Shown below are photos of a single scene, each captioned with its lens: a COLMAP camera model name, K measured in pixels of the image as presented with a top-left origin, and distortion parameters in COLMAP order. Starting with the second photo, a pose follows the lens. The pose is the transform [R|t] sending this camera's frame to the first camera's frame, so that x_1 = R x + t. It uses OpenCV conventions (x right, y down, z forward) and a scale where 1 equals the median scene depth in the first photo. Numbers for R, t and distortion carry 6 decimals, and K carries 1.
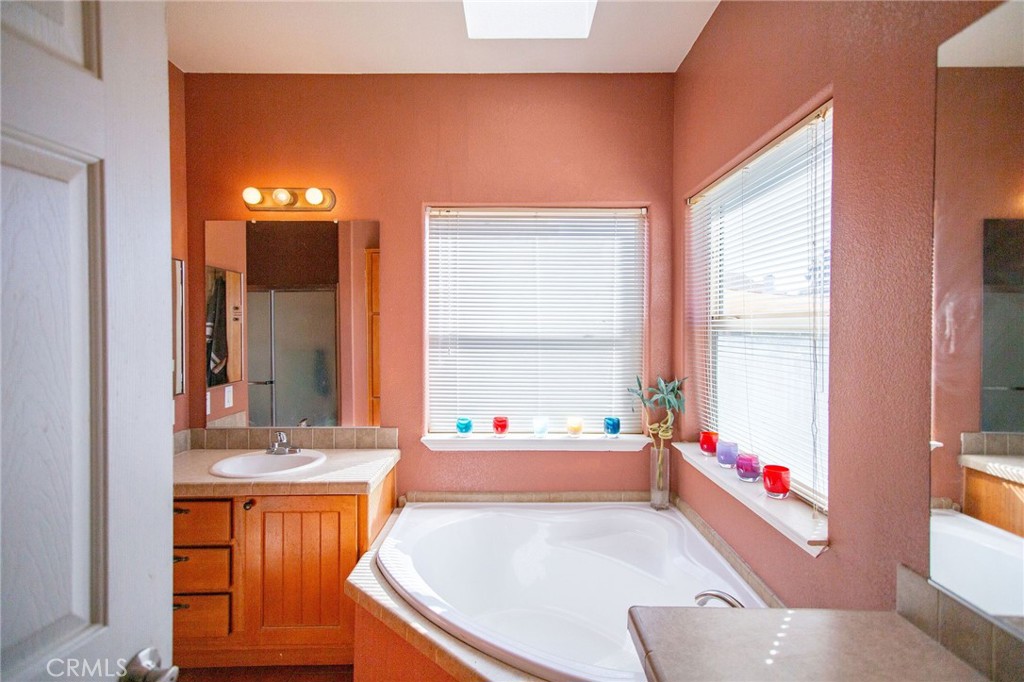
lens RADIAL K [[513.7, 0, 509.7], [0, 513.7, 332.4], [0, 0, 1]] dist [0.007950, 0.012488]
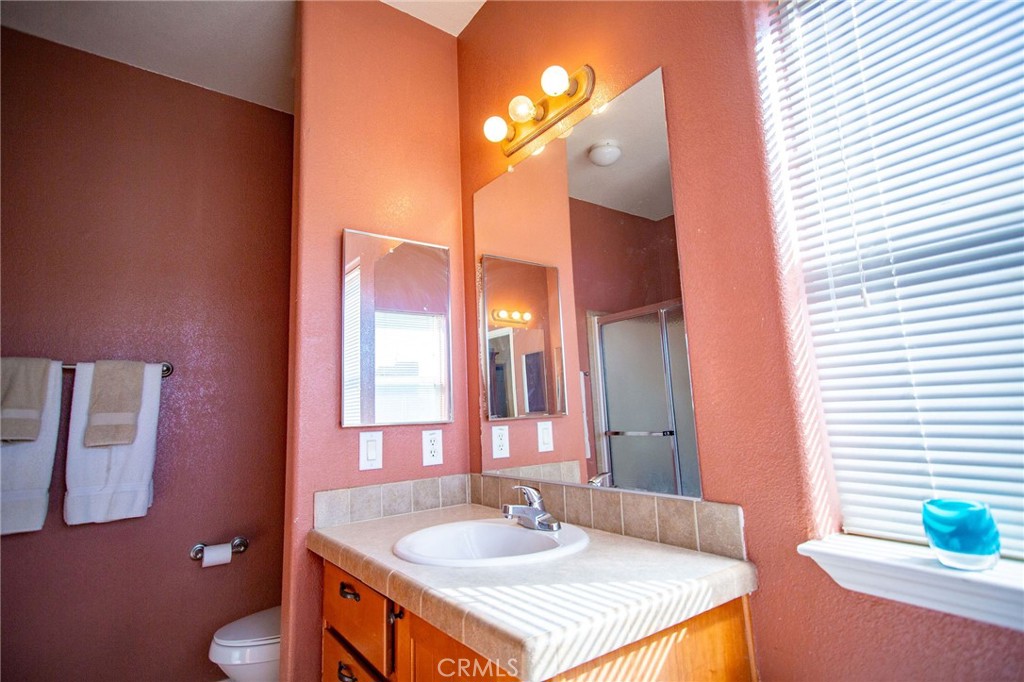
lens RADIAL K [[513.7, 0, 509.7], [0, 513.7, 332.4], [0, 0, 1]] dist [0.007950, 0.012488]
pose [[0.593755, -0.150358, -0.790473, 0.015758], [0.033376, 0.986143, -0.162507, 0.110628], [0.803953, 0.070106, 0.590546, 0.604456]]
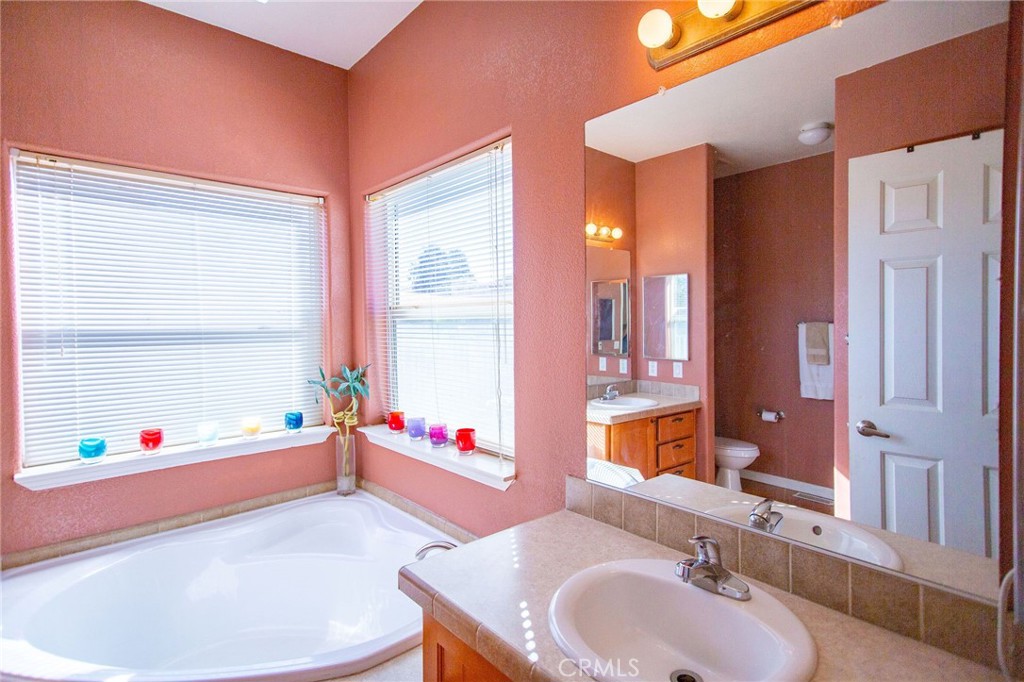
lens RADIAL K [[513.7, 0, 509.7], [0, 513.7, 332.4], [0, 0, 1]] dist [0.007950, 0.012488]
pose [[0.755211, -0.025106, 0.655001, -0.124098], [0.019527, 0.999684, 0.015803, 0.009975], [-0.655191, 0.000856, 0.755463, 0.012125]]
